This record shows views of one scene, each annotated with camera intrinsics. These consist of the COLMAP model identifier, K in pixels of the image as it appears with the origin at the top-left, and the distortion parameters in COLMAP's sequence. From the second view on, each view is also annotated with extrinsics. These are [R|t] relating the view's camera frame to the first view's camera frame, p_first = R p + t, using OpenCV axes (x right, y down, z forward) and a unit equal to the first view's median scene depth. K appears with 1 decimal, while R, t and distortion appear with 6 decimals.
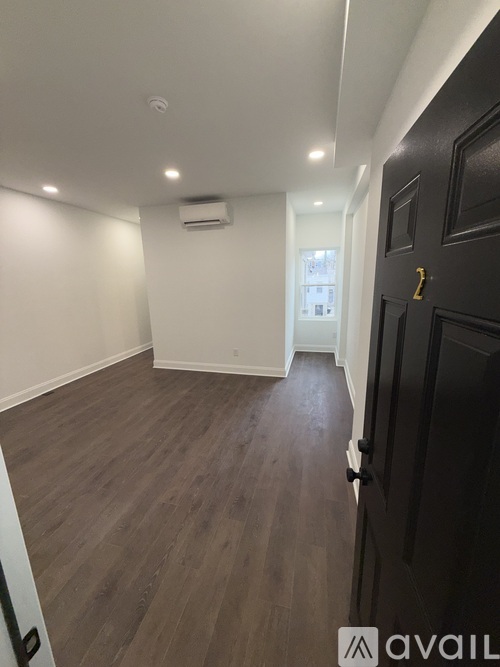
lens RADIAL K [[267.1, 0, 248.3], [0, 267.1, 333.5], [0, 0, 1]] dist [0.002723, -0.000262]
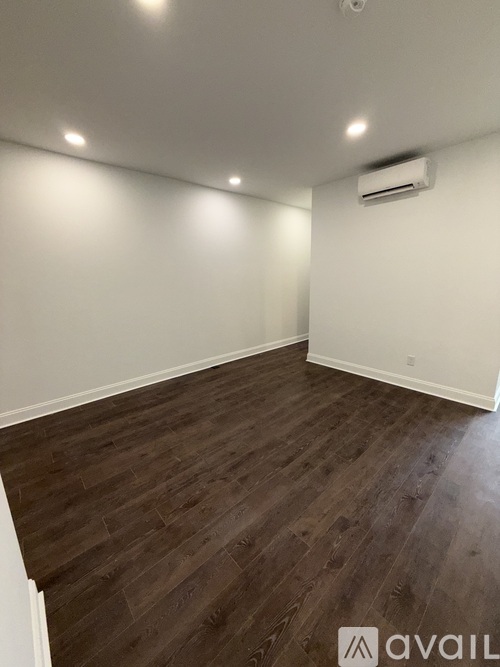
lens RADIAL K [[267.1, 0, 248.6], [0, 267.1, 331.2], [0, 0, 1]] dist [0.002723, -0.000262]
pose [[0.832832, 0.118664, -0.540656, -0.045391], [-0.110934, 0.992716, 0.046998, 0.003667], [0.542295, 0.020835, 0.839930, 0.154855]]
